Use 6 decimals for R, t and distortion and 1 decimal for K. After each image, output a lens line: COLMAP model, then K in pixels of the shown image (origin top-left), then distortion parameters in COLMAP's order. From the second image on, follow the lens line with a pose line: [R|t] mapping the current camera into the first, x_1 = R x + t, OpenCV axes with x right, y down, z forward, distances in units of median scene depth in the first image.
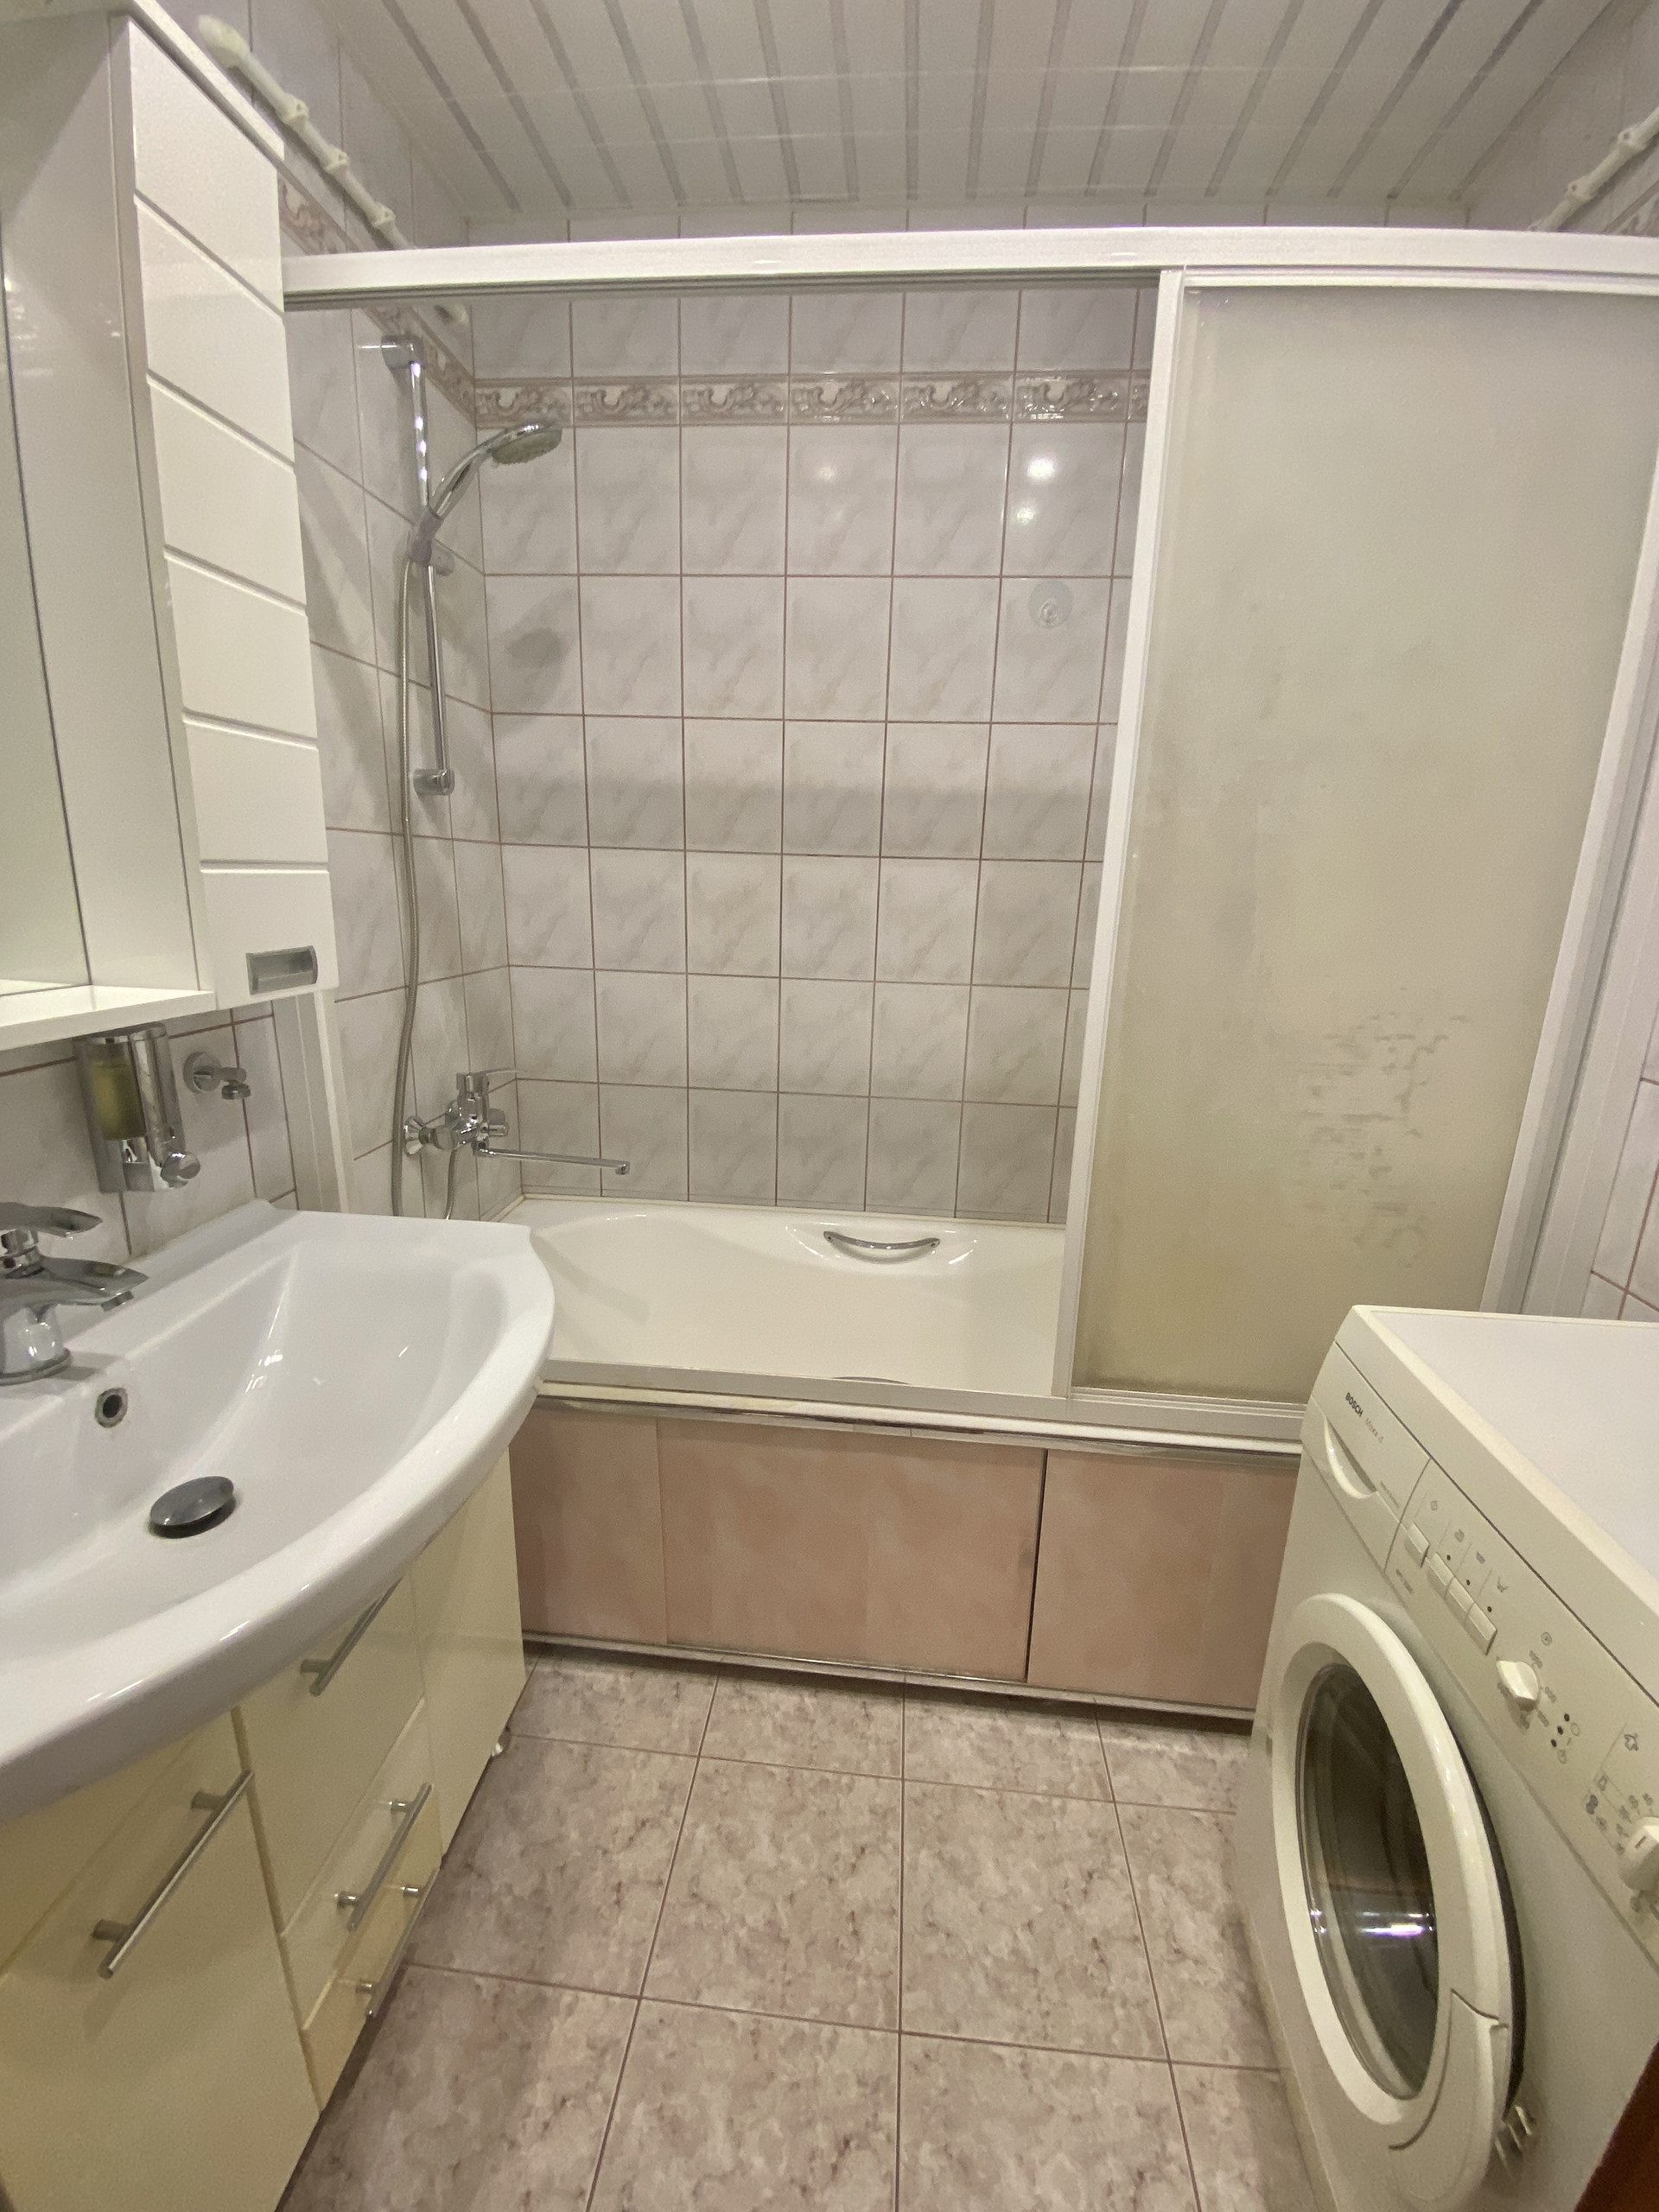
lens RADIAL K [[893.1, 0, 829.5], [0, 893.1, 1106.0], [0, 0, 1]] dist [0.026869, -0.022789]
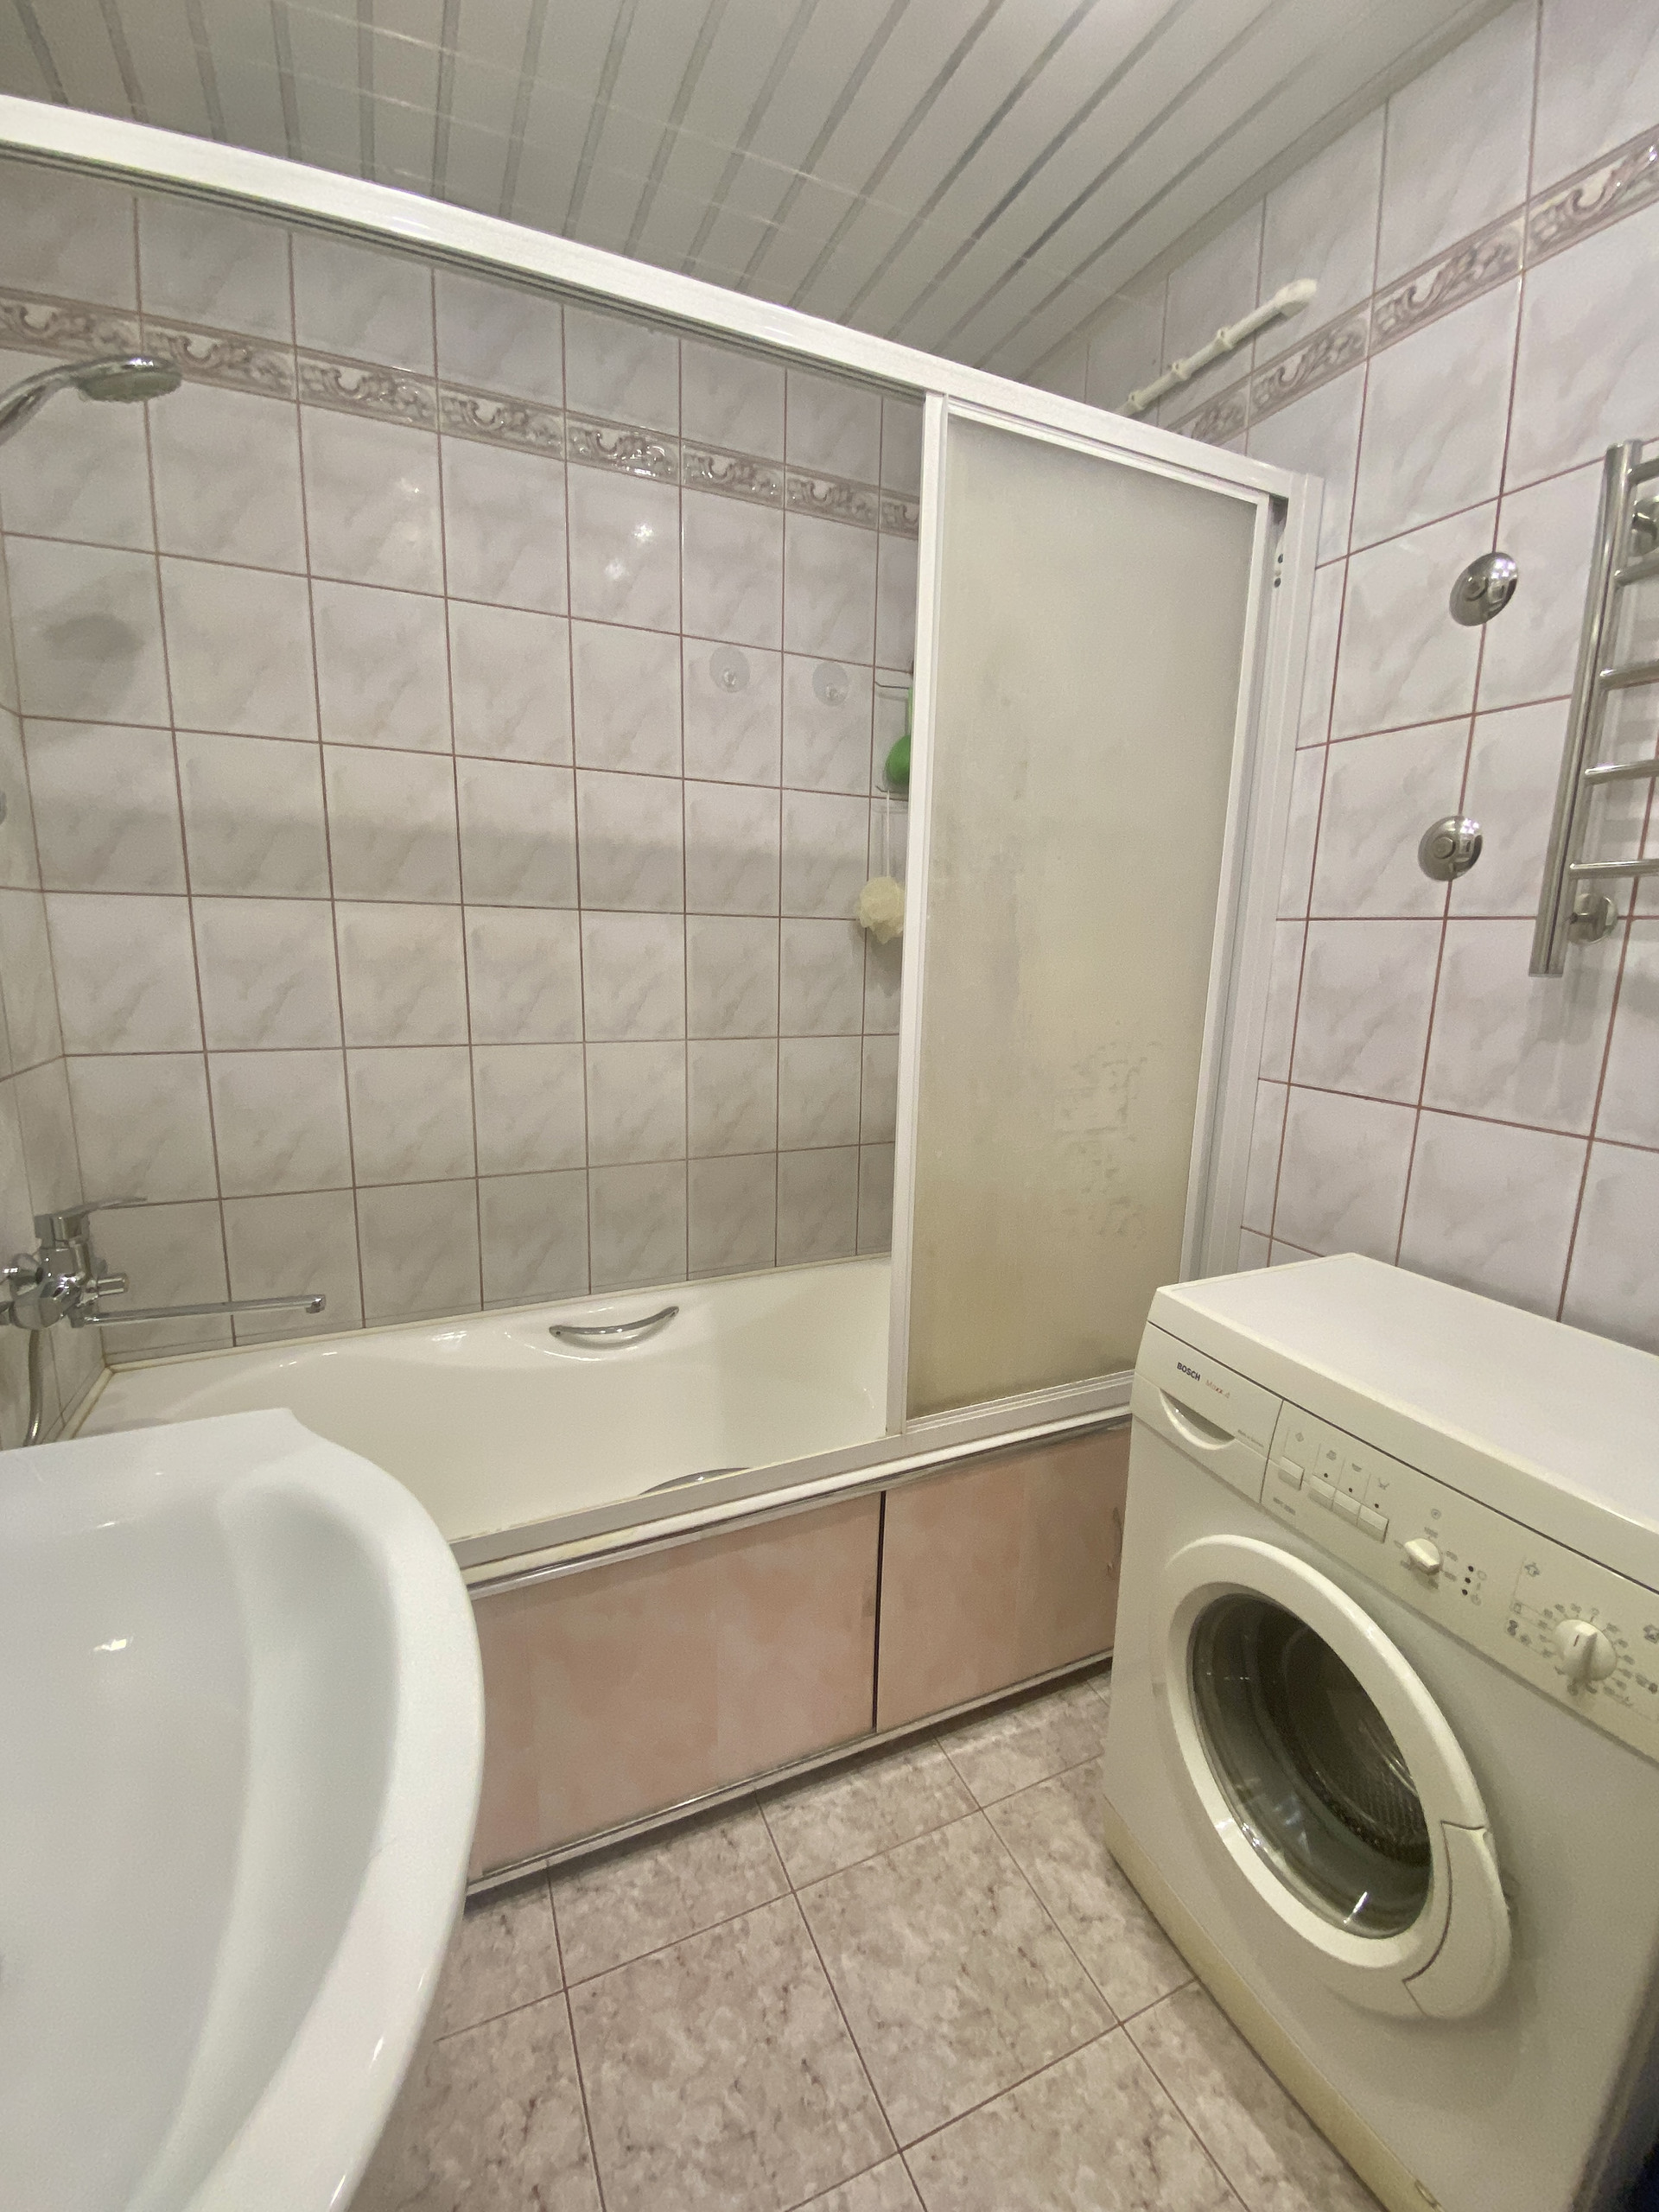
lens RADIAL K [[899.2, 0, 826.4], [0, 899.2, 1104.0], [0, 0, 1]] dist [0.027280, -0.022738]
pose [[0.871424, -0.101787, 0.479854, -0.242046], [0.125786, 0.991894, -0.018029, -0.037746], [-0.474130, 0.076069, 0.877163, 0.094073]]
